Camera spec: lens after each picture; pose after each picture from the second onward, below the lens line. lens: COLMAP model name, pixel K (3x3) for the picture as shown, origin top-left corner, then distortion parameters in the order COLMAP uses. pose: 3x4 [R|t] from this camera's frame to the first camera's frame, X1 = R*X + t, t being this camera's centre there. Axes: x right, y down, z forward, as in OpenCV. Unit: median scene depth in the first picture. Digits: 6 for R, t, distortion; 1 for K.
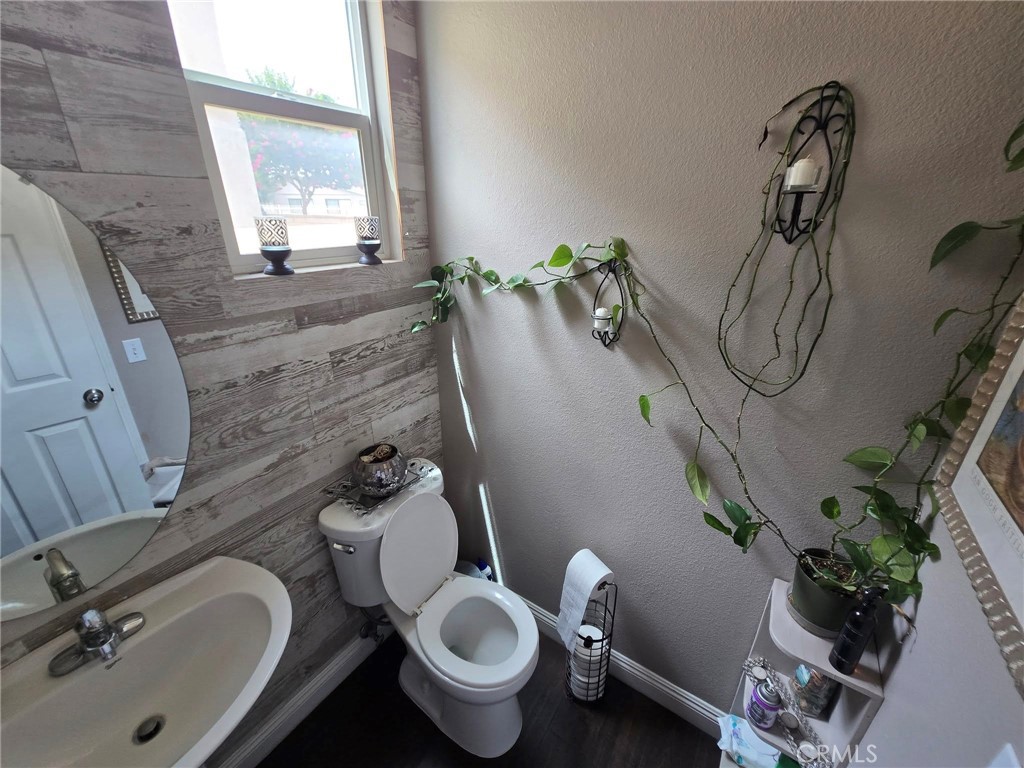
lens RADIAL K [[417.7, 0, 520.4], [0, 417.7, 379.8], [0, 0, 1]] dist [-0.003739, -0.000372]
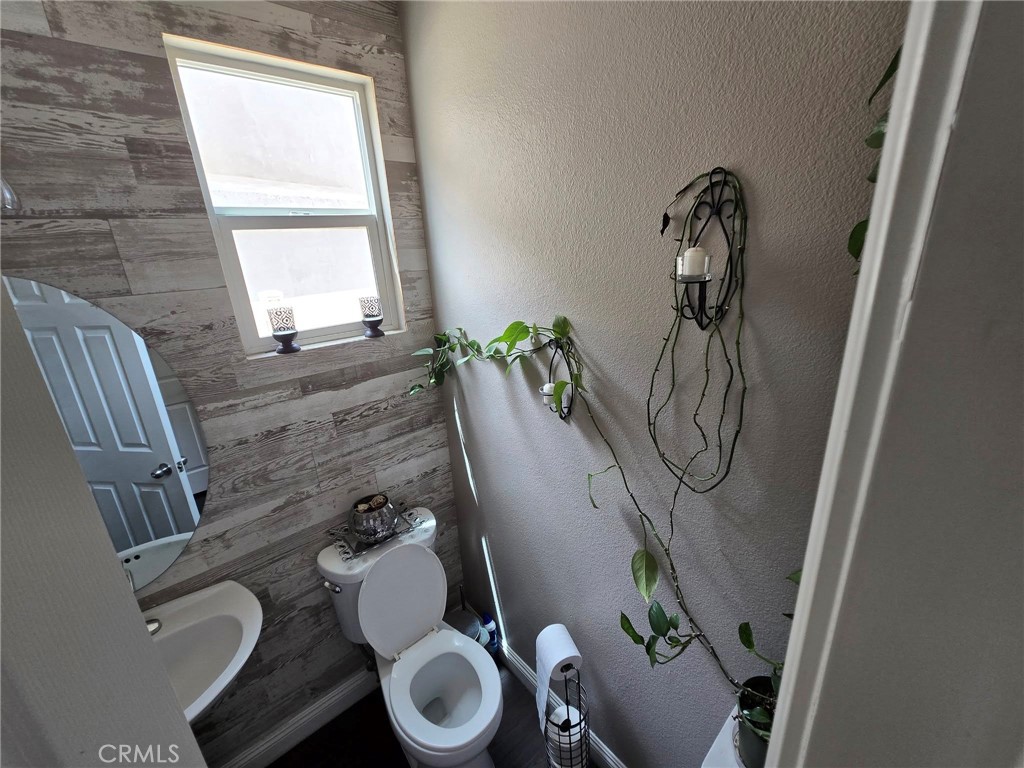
lens RADIAL K [[417.7, 0, 520.4], [0, 417.7, 379.8], [0, 0, 1]] dist [-0.003739, -0.000372]
pose [[0.962334, 0.018080, -0.271269, 0.405337], [-0.038122, 0.996902, -0.068793, -0.109343], [0.269185, 0.076543, 0.960042, 0.008847]]
